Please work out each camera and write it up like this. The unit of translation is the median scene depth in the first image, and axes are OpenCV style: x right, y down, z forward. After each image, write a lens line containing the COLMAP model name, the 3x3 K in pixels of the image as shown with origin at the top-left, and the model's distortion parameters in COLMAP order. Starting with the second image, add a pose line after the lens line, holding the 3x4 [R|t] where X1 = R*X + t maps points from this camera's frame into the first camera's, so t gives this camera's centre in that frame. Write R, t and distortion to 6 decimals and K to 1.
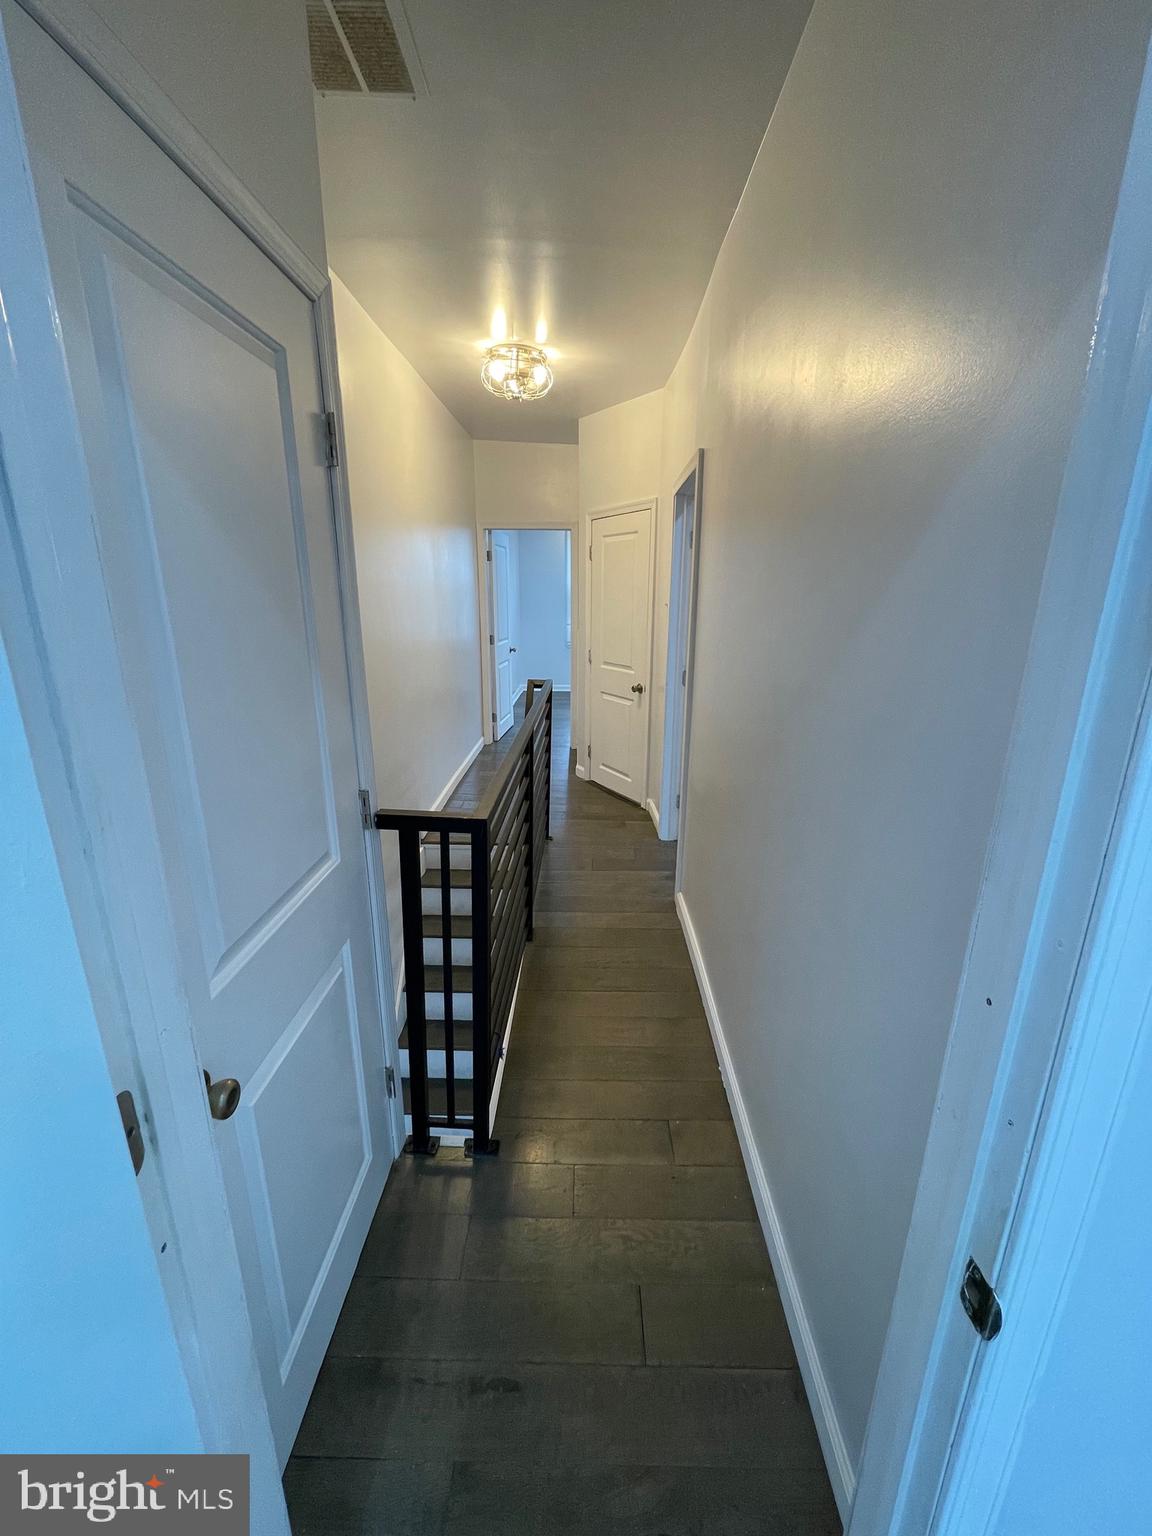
lens RADIAL K [[624.3, 0, 574.6], [0, 624.3, 770.6], [0, 0, 1]] dist [-0.000845, 0.000065]
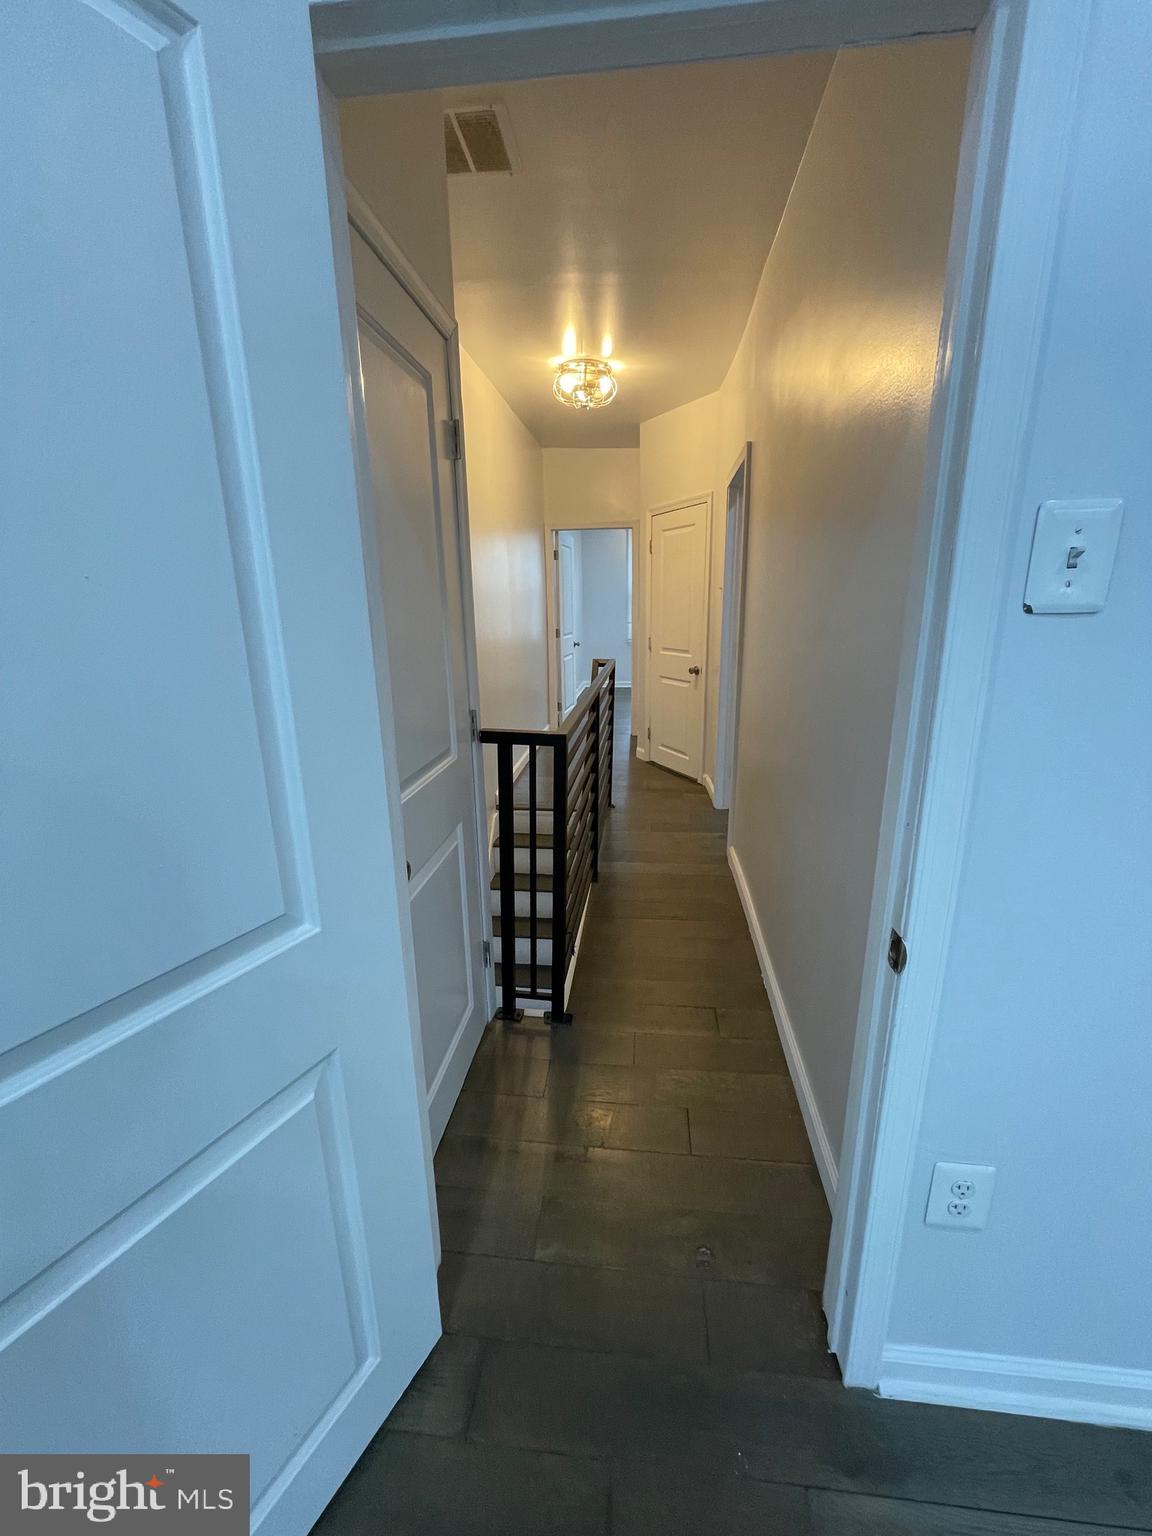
lens RADIAL K [[624.3, 0, 576.7], [0, 624.3, 770.0], [0, 0, 1]] dist [-0.000845, 0.000065]
pose [[0.995715, 0.003102, -0.092426, -0.001299], [-0.004351, 0.999902, -0.013320, 0.087873], [0.092375, 0.013665, 0.995630, -0.135146]]
